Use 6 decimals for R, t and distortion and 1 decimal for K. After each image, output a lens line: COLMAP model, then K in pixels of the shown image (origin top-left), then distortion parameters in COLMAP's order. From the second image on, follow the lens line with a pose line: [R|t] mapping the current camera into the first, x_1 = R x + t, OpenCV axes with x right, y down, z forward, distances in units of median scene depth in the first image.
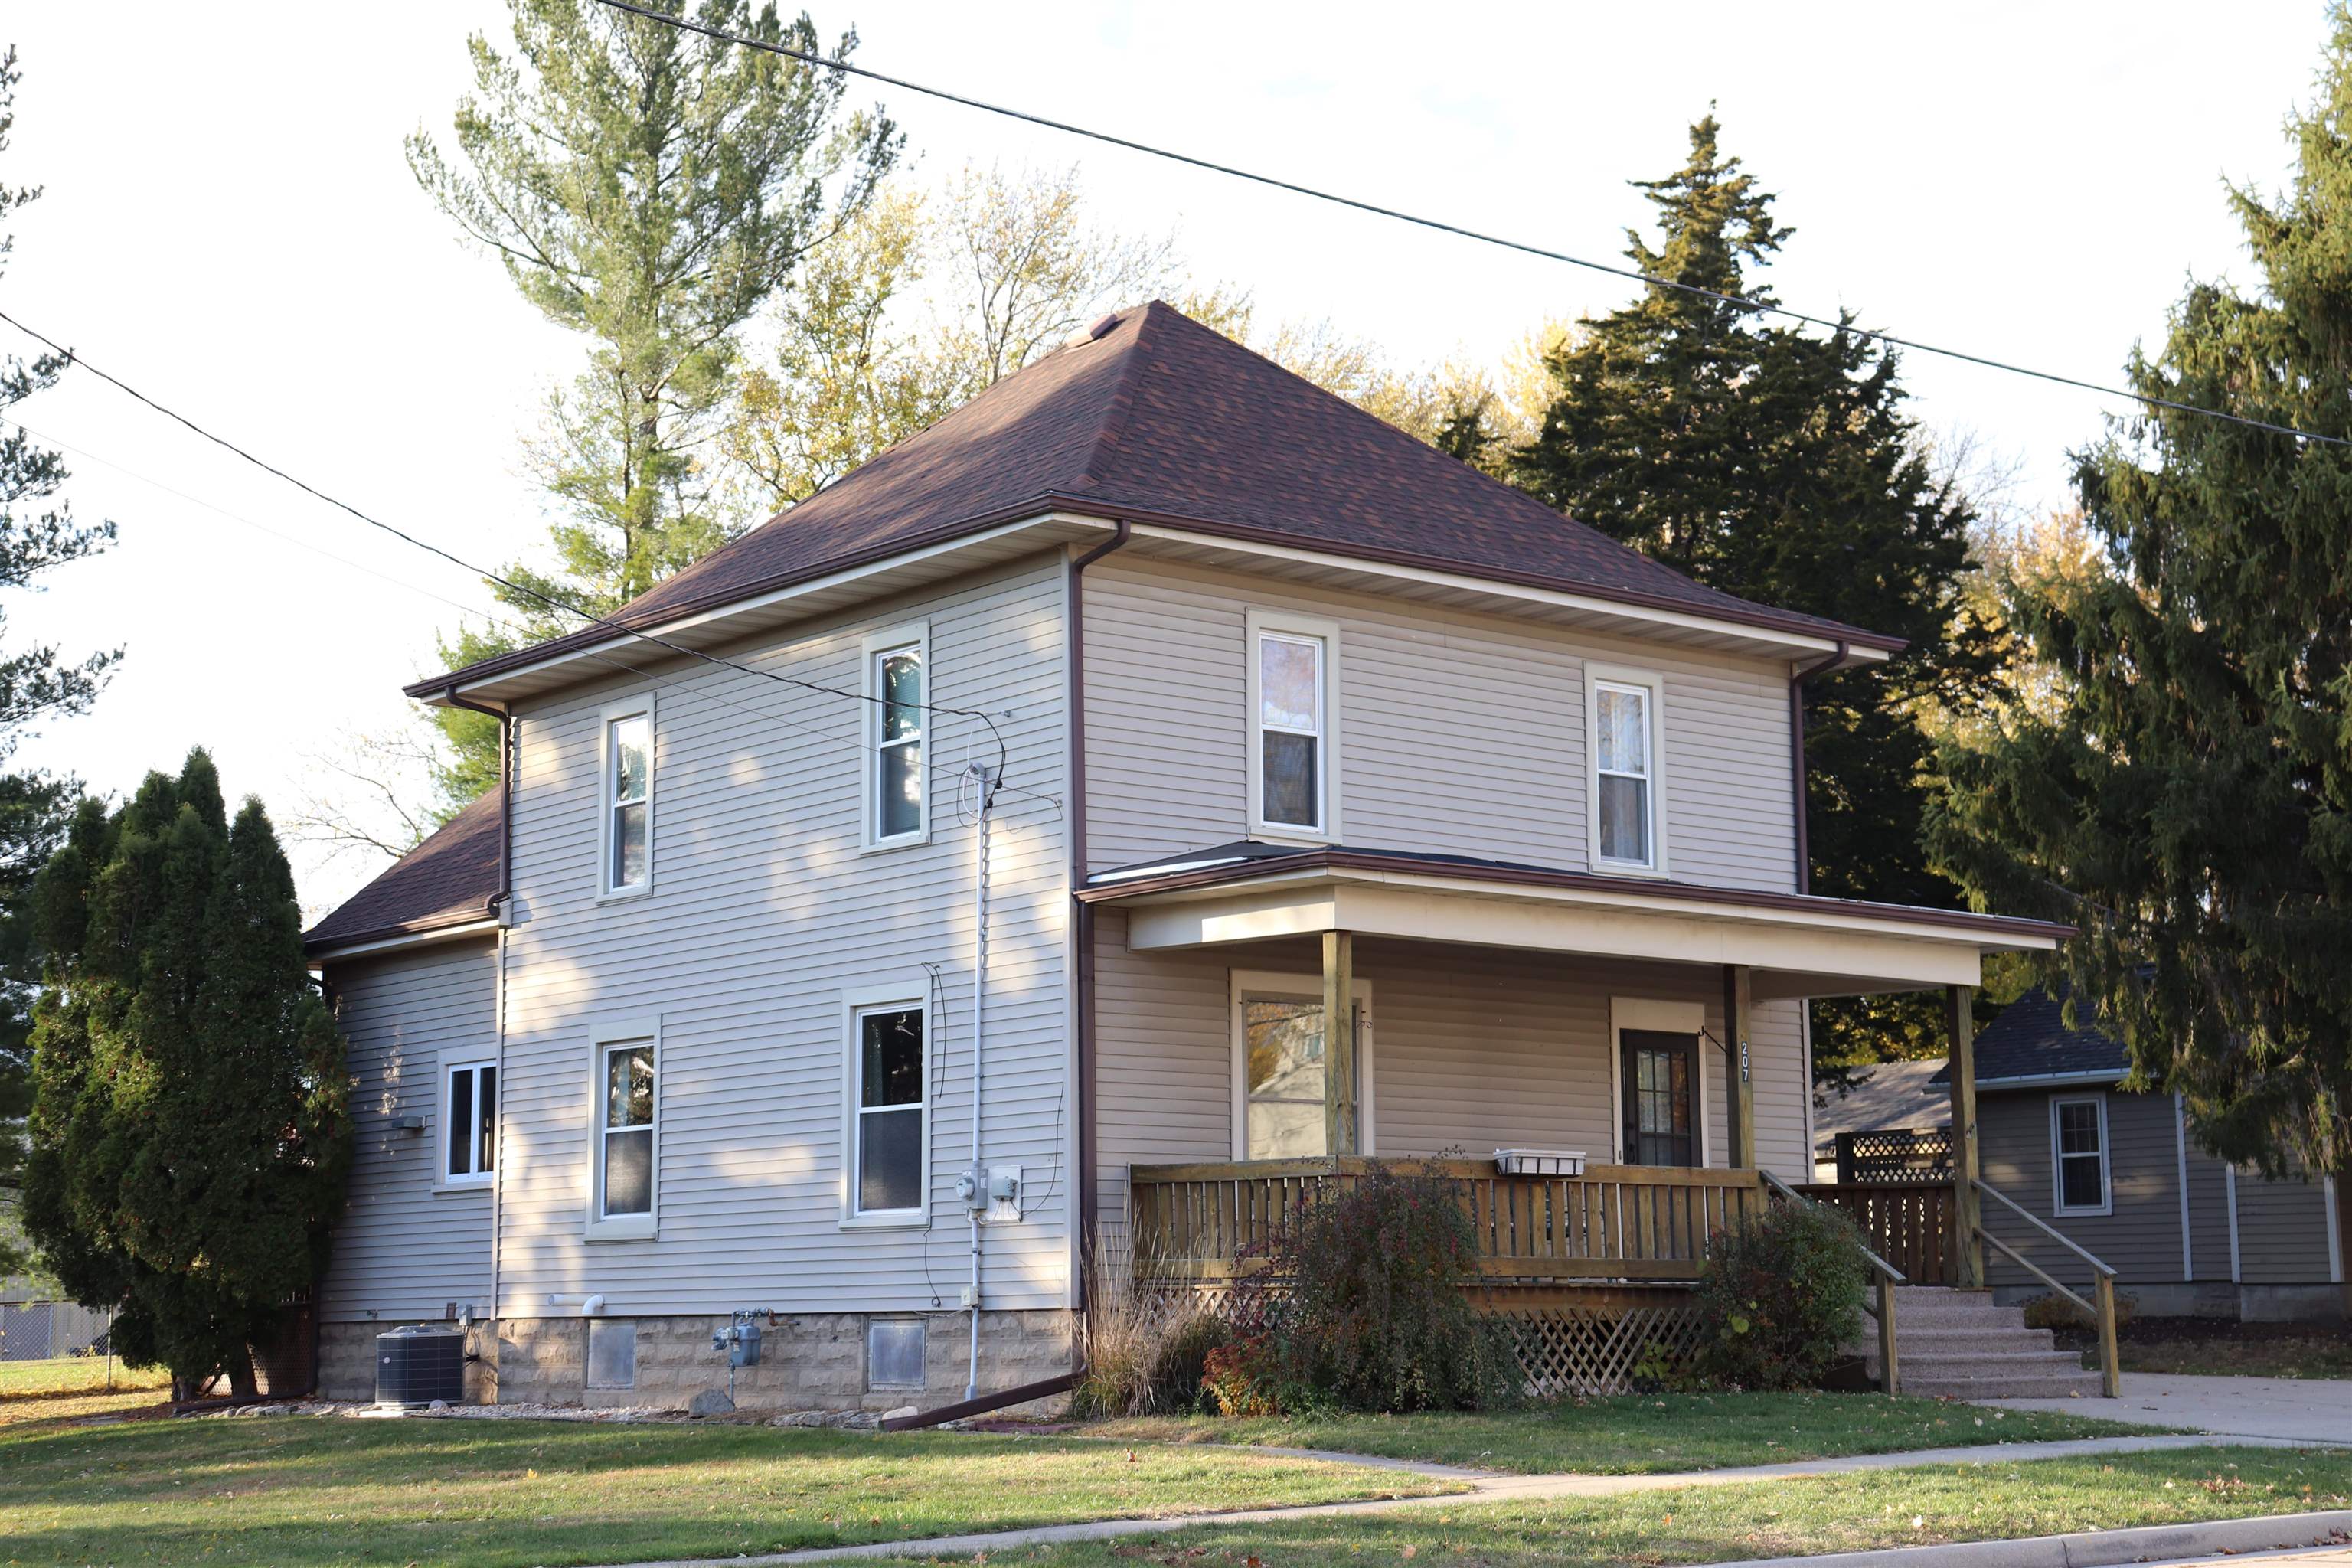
lens RADIAL K [[3774.2, 0, 1177.0], [0, 3774.2, 772.7], [0, 0, 1]] dist [0.208262, 0.000000]
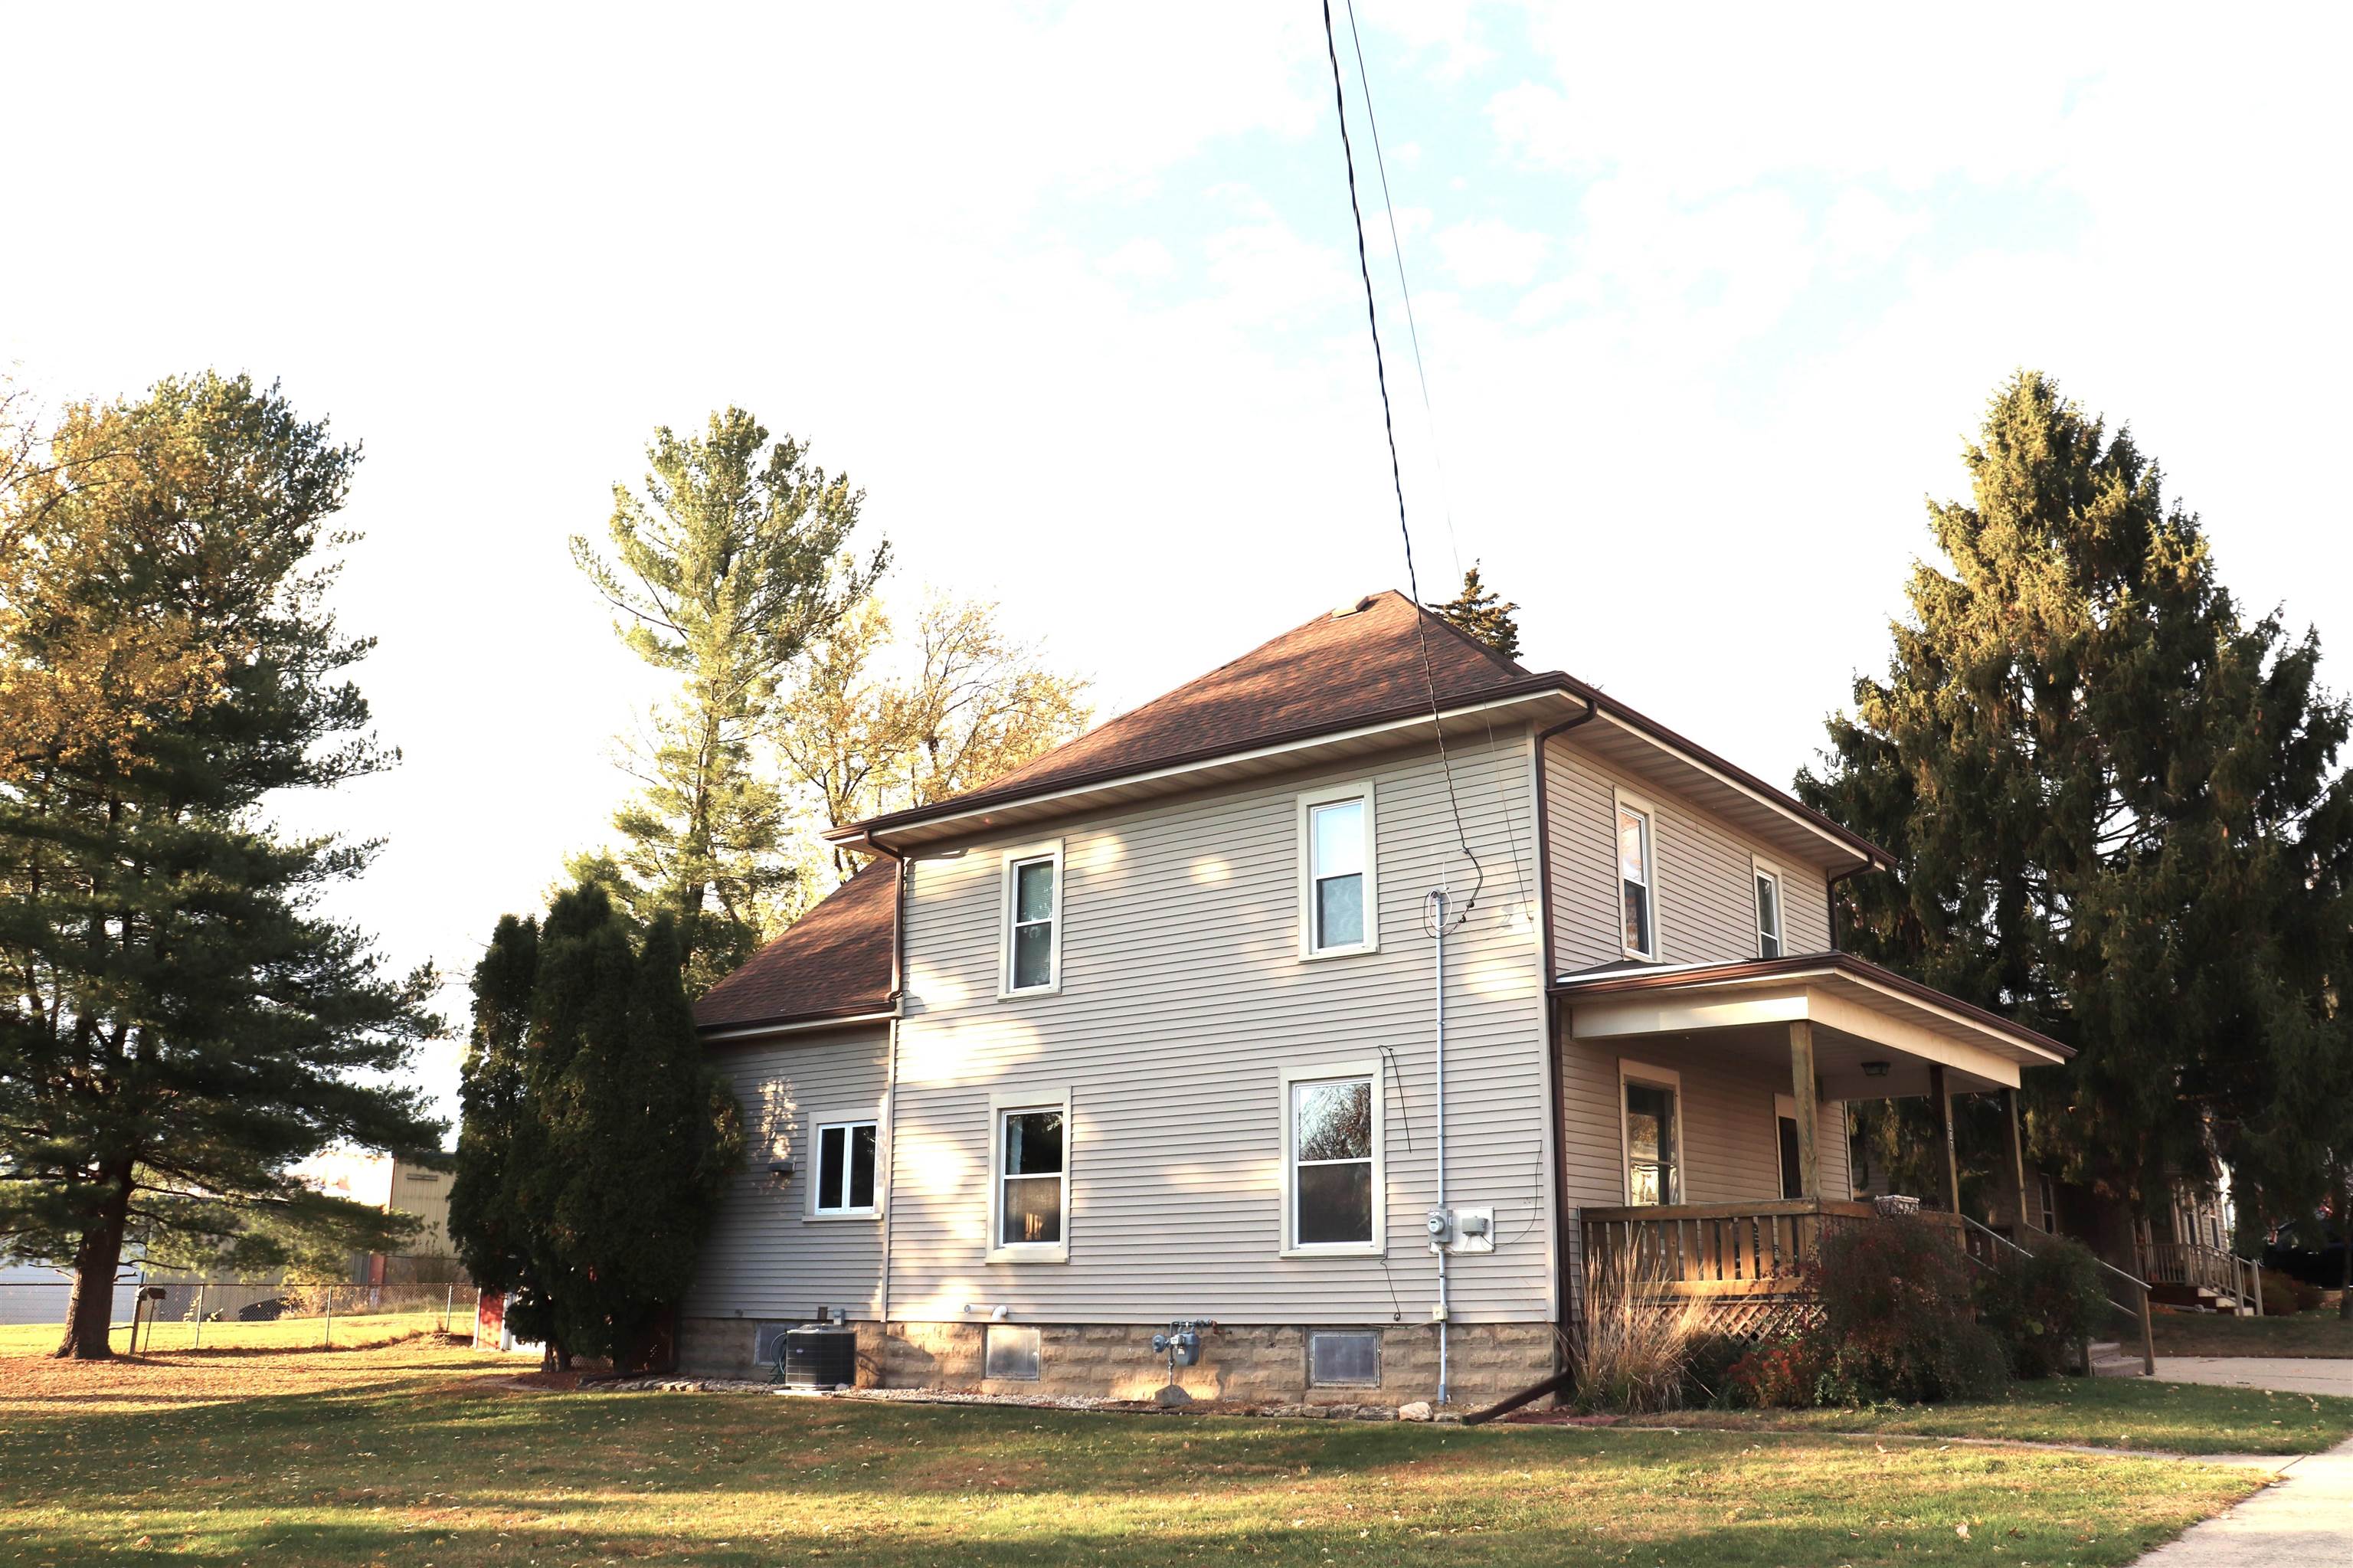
lens RADIAL K [[2013.2, 0, 1183.4], [0, 2013.2, 723.4], [0, 0, 1]] dist [-0.132074, 0.010960]
pose [[0.968394, 0.079218, 0.236512, -0.267432], [-0.043489, 0.987326, -0.152633, 0.044008], [-0.245605, 0.137523, 0.959565, 0.322082]]
